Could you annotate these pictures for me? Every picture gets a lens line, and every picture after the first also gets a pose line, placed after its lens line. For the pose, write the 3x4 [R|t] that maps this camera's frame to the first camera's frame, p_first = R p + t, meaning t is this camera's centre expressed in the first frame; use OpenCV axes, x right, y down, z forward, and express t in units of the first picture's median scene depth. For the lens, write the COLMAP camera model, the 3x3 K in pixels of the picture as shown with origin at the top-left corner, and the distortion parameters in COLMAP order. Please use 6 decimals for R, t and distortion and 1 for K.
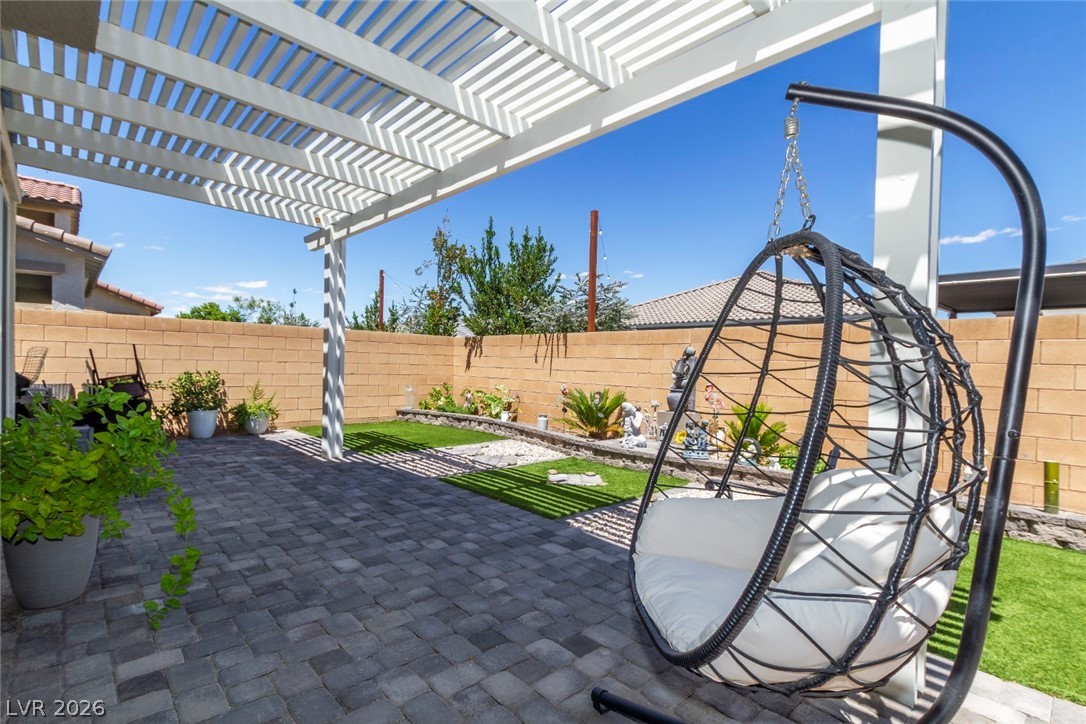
lens RADIAL K [[515.0, 0, 545.6], [0, 515.0, 360.0], [0, 0, 1]] dist [0.004338, -0.004277]
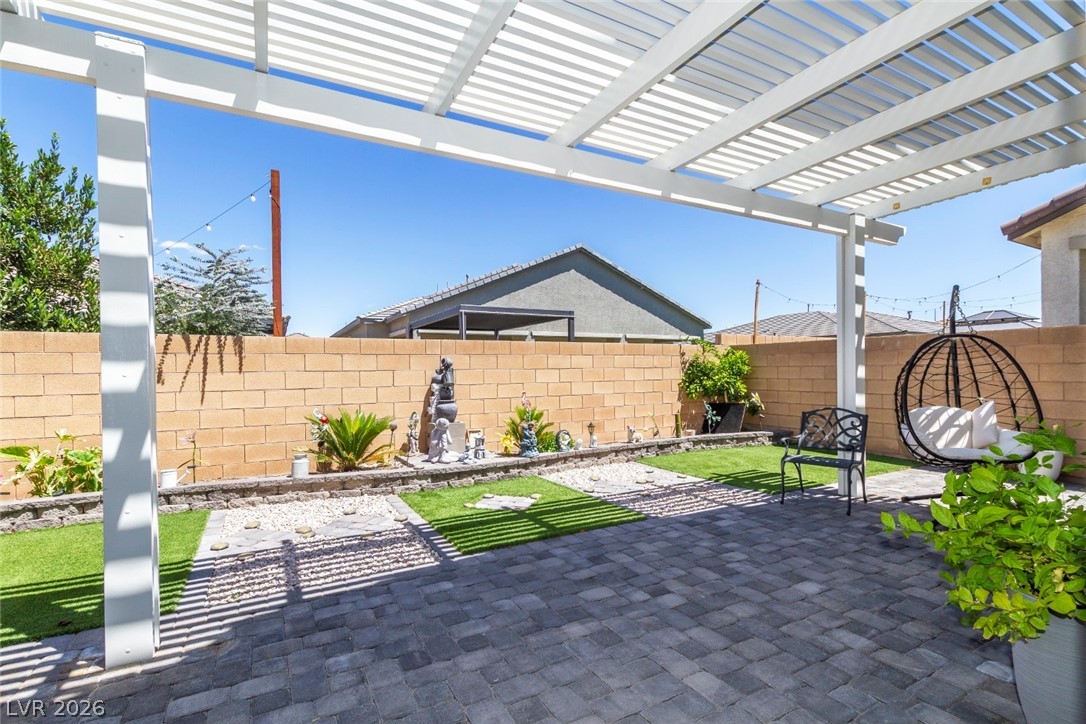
lens RADIAL K [[515.0, 0, 549.8], [0, 515.0, 363.4], [0, 0, 1]] dist [0.004338, -0.004277]
pose [[0.240434, -0.020696, 0.970445, -1.054304], [0.017257, 0.999706, 0.017044, -0.043403], [-0.970512, 0.012649, 0.240721, 0.896885]]
